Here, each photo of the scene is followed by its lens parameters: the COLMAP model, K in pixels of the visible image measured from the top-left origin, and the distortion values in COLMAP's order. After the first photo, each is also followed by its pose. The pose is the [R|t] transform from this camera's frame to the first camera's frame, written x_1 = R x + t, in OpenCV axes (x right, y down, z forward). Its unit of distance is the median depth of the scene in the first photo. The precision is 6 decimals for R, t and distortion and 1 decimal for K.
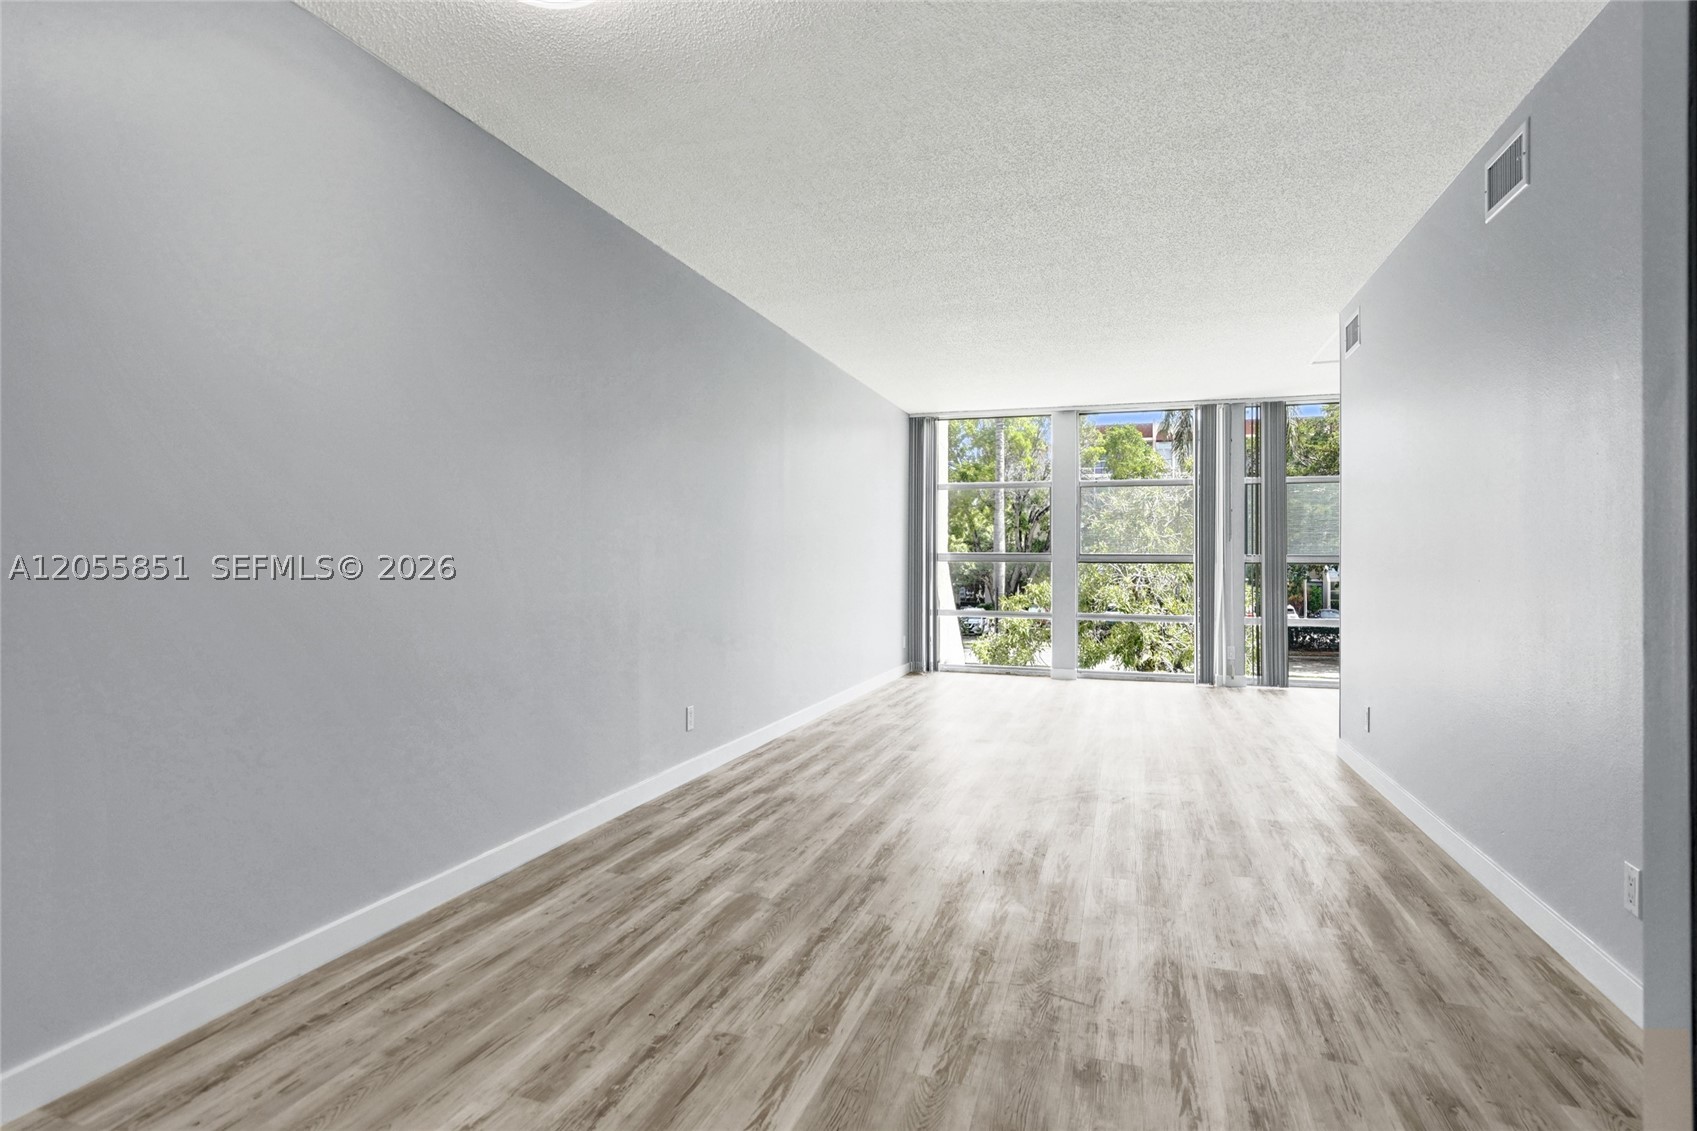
lens RADIAL K [[807.9, 0, 870.3], [0, 807.9, 553.4], [0, 0, 1]] dist [-0.040512, 0.016618]
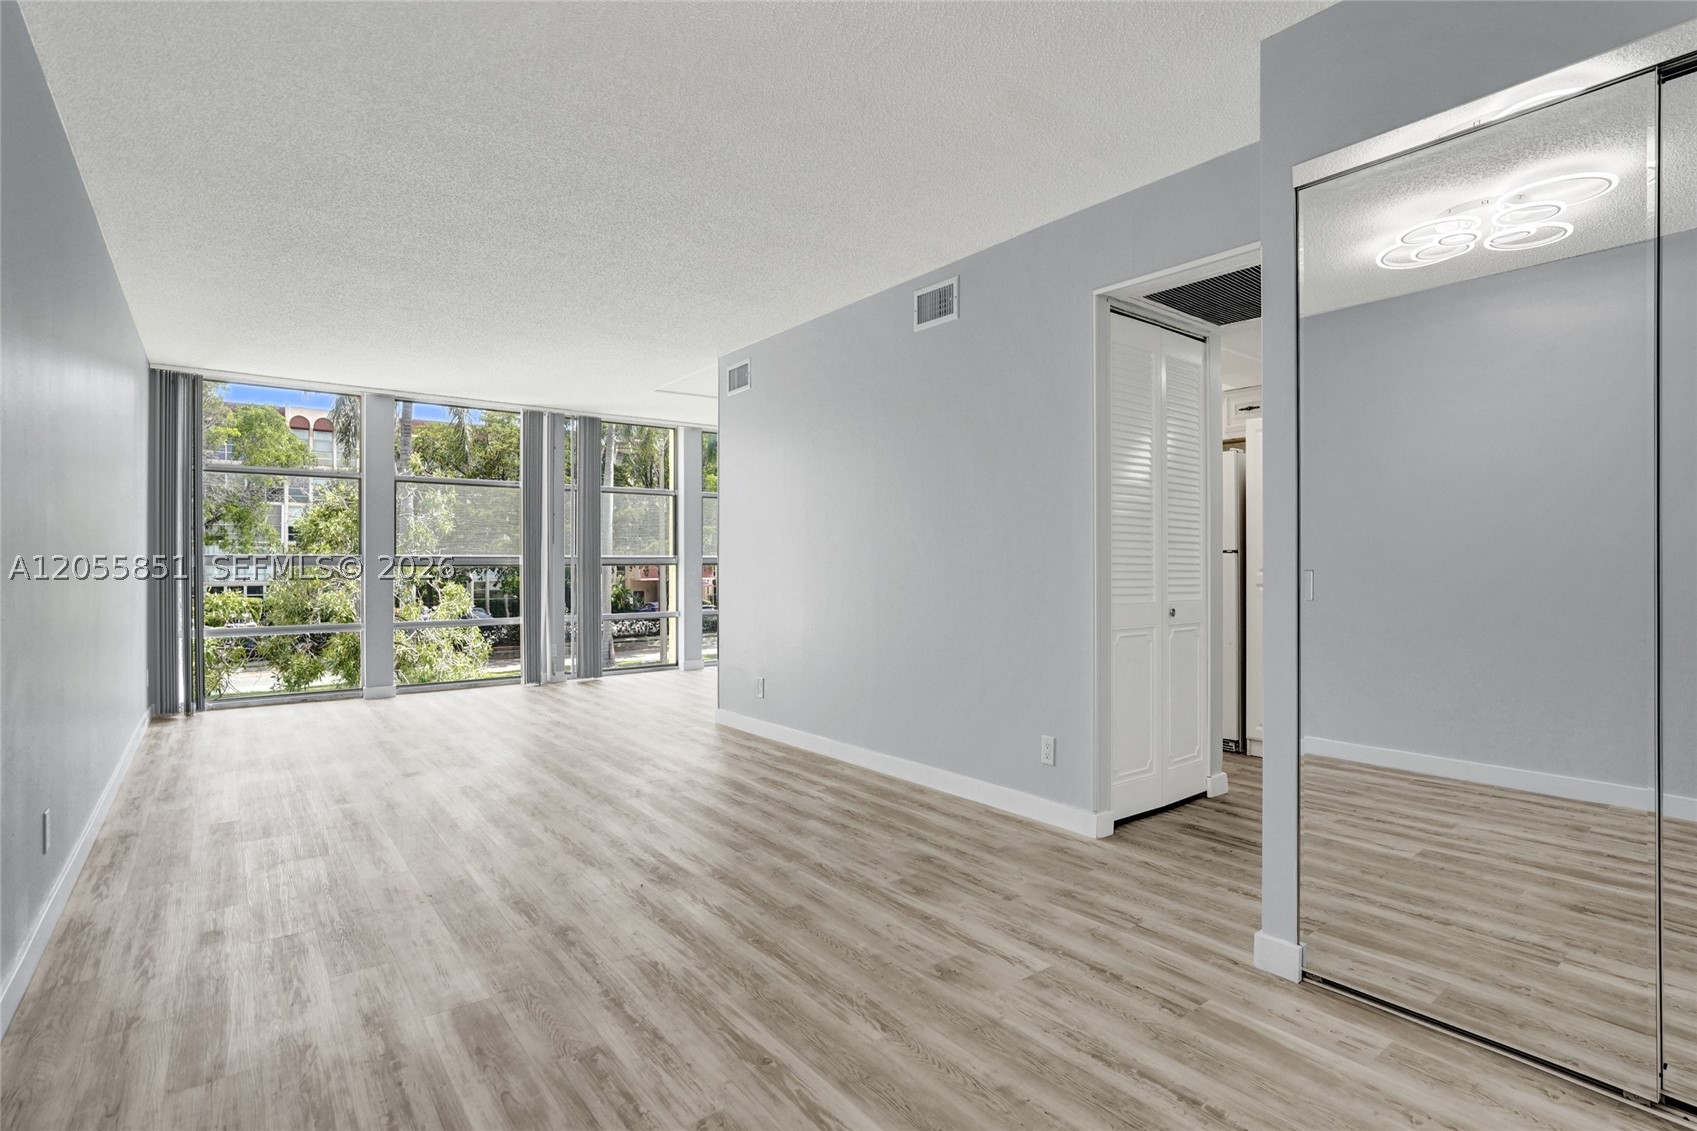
lens RADIAL K [[807.9, 0, 826.2], [0, 807.9, 560.7], [0, 0, 1]] dist [-0.040512, 0.016618]
pose [[0.575591, -0.005319, 0.817720, -0.502359], [-0.000250, 0.999978, 0.006680, -0.001944], [-0.817737, -0.004050, 0.575577, 0.253593]]
